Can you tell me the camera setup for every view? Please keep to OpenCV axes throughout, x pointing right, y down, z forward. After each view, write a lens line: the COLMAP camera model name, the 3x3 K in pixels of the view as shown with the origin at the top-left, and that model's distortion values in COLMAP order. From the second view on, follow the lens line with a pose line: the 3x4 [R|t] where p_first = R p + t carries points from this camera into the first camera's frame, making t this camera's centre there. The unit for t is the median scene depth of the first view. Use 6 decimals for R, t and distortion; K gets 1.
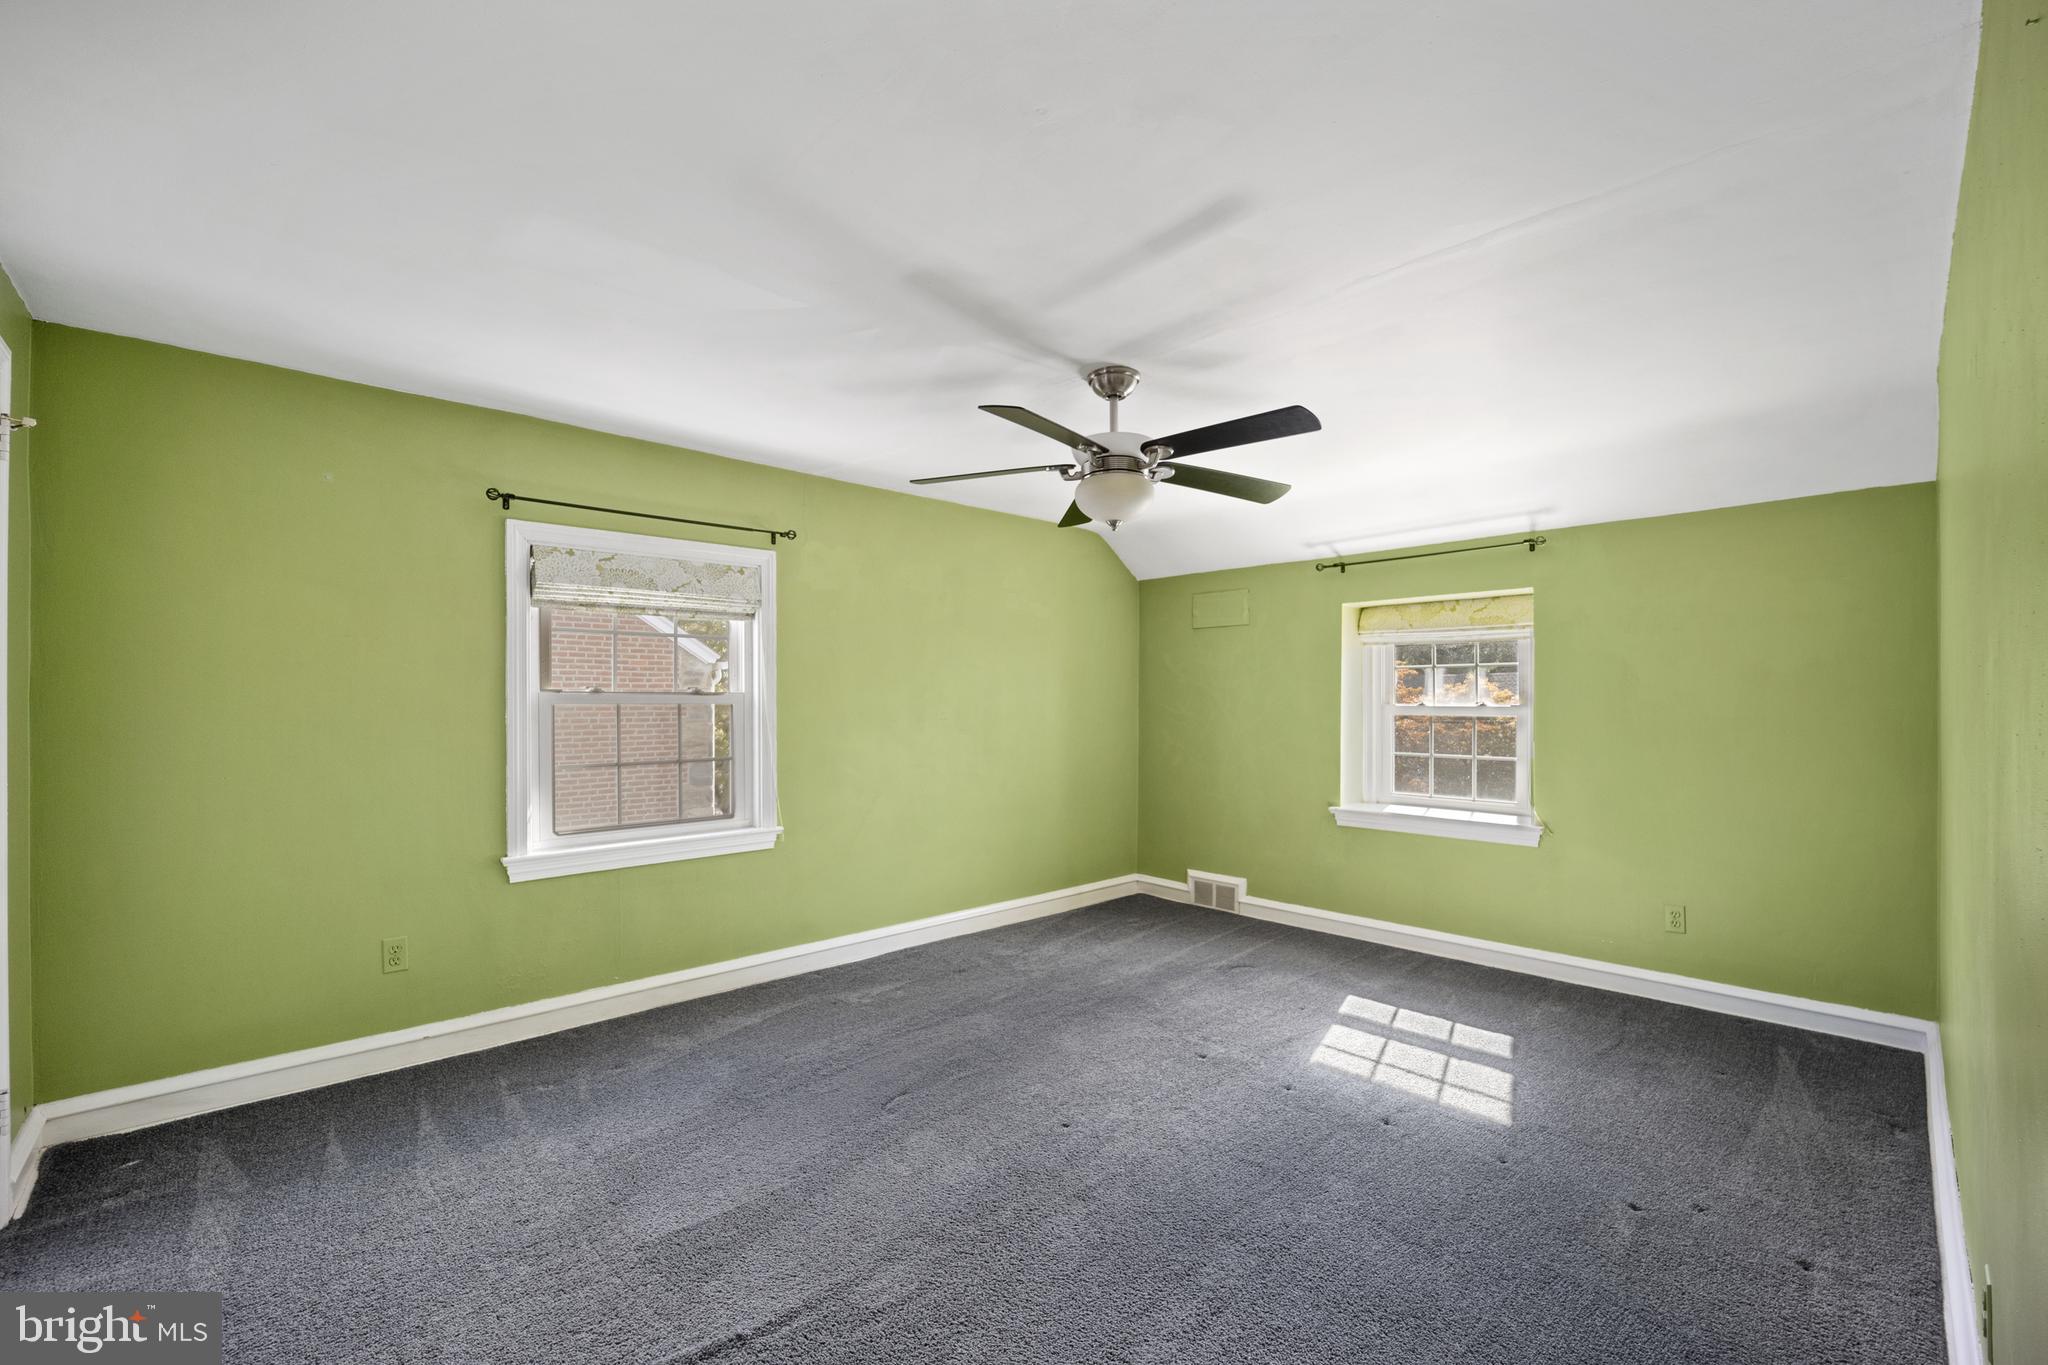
lens RADIAL K [[842.3, 0, 1022.6], [0, 842.3, 689.2], [0, 0, 1]] dist [-0.019710, -0.000560]
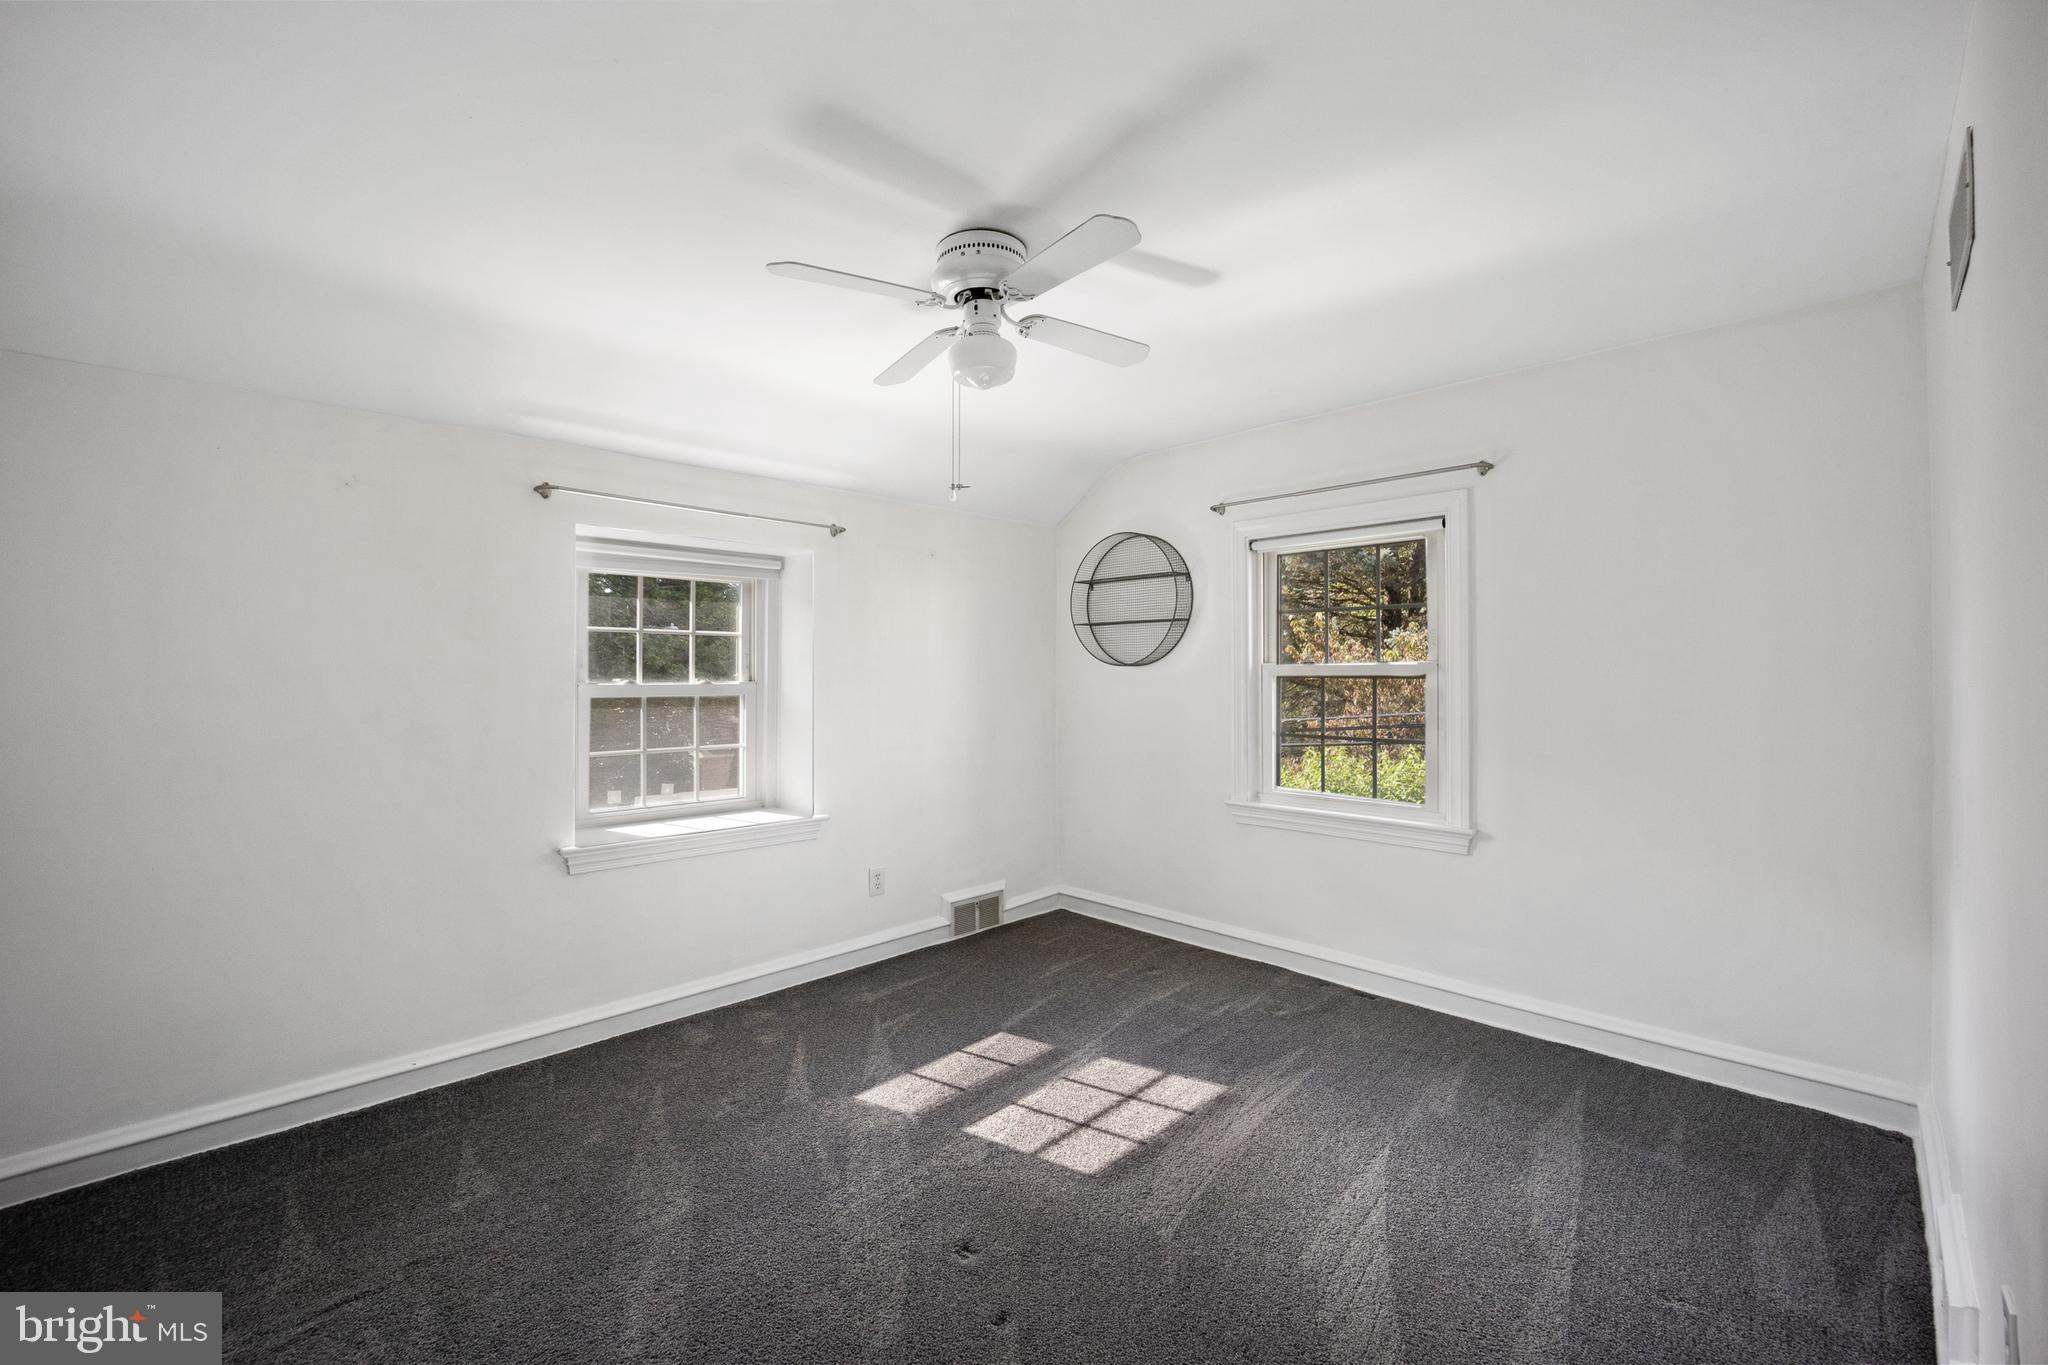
lens RADIAL K [[842.3, 0, 1022.6], [0, 842.3, 689.2], [0, 0, 1]] dist [-0.019710, -0.000560]
pose [[-0.025154, 0.001403, 0.999683, -0.337869], [-0.003065, 0.999994, -0.001480, 0.038822], [-0.999679, -0.003101, -0.025150, 1.025809]]
